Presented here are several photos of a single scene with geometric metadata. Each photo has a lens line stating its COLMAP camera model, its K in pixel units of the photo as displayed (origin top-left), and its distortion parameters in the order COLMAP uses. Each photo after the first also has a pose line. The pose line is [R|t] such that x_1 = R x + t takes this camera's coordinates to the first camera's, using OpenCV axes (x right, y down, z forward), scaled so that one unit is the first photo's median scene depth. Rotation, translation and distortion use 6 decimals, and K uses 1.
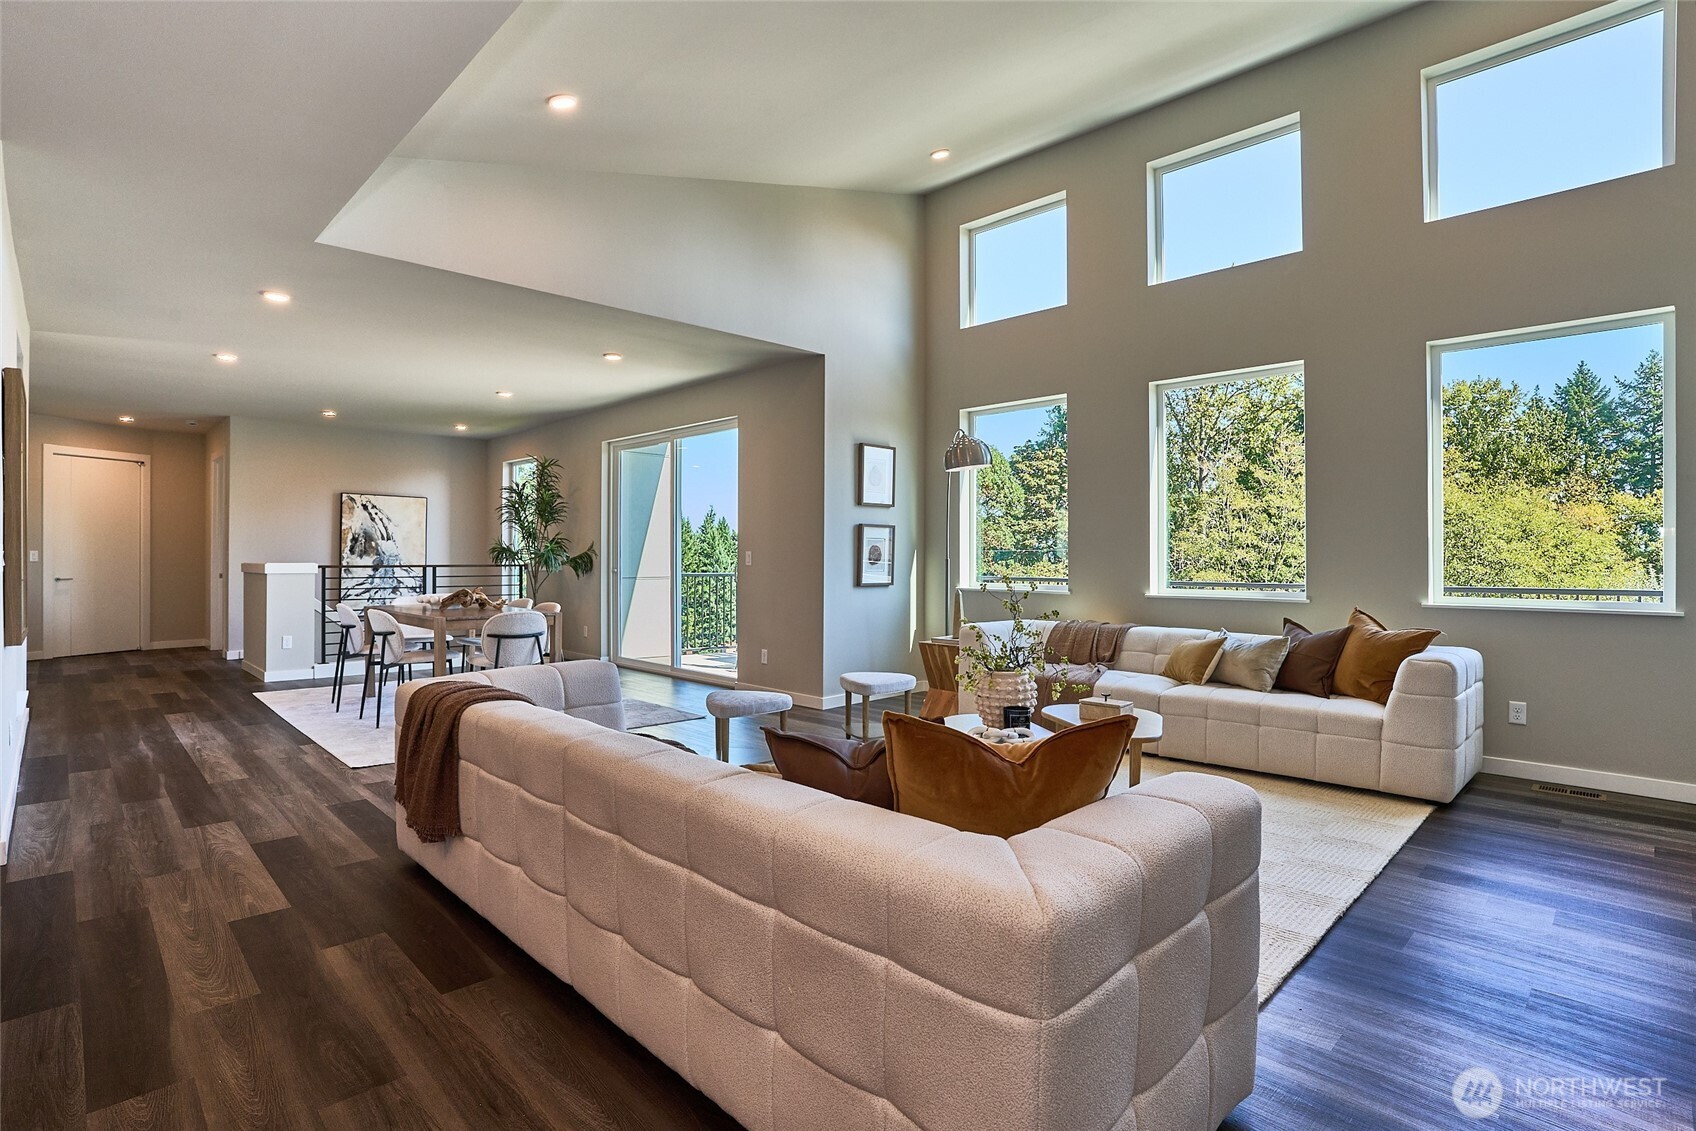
lens RADIAL K [[832.6, 0, 851.5], [0, 832.6, 550.0], [0, 0, 1]] dist [-0.039161, 0.006473]
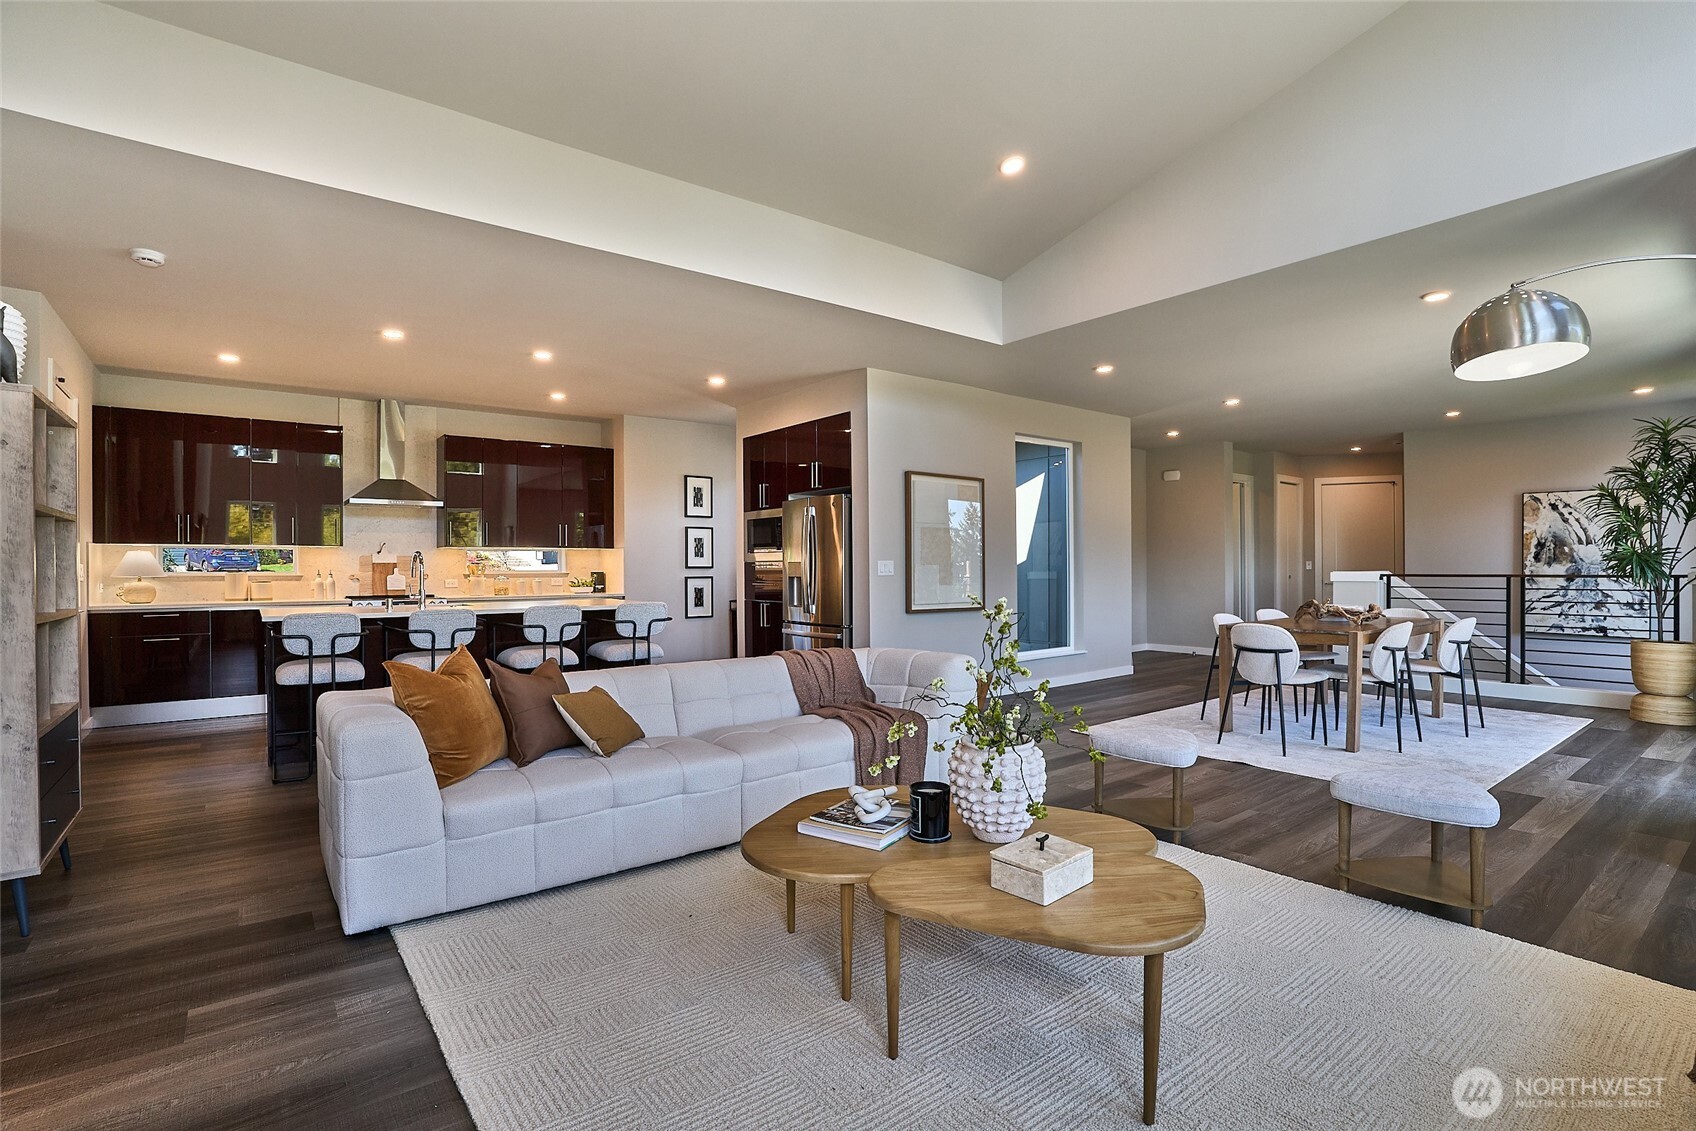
lens RADIAL K [[811.5, 0, 825.0], [0, 811.5, 567.2], [0, 0, 1]] dist [-0.041155, 0.013170]
pose [[-0.129088, -0.002913, -0.991629, 0.328097], [0.012597, 0.999910, -0.004577, 0.005045], [0.991553, -0.013083, -0.129040, 0.360181]]
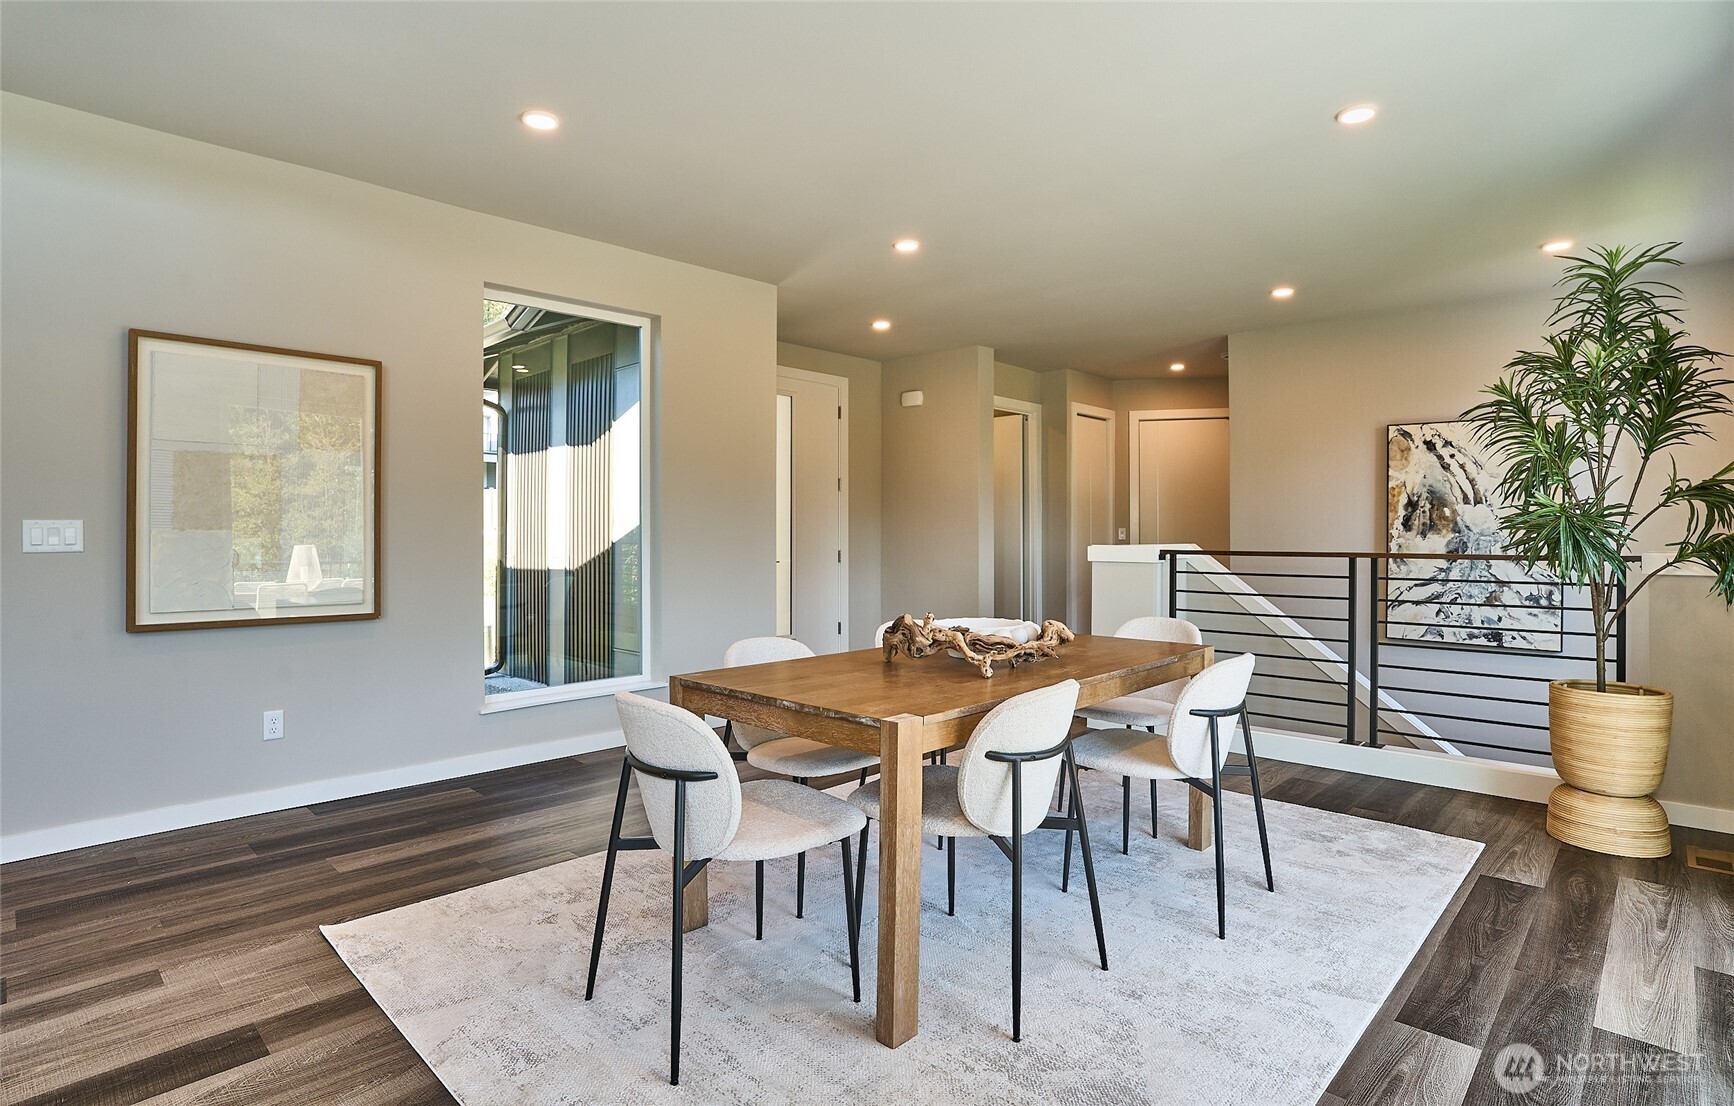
lens RADIAL K [[898.6, 0, 841.9], [0, 898.6, 525.9], [0, 0, 1]] dist [-0.023101, 0.004042]
pose [[0.017390, -0.009801, -0.999801, 0.001556], [0.008610, 0.999916, -0.009652, 0.004242], [0.999812, -0.008440, 0.017473, 0.603625]]
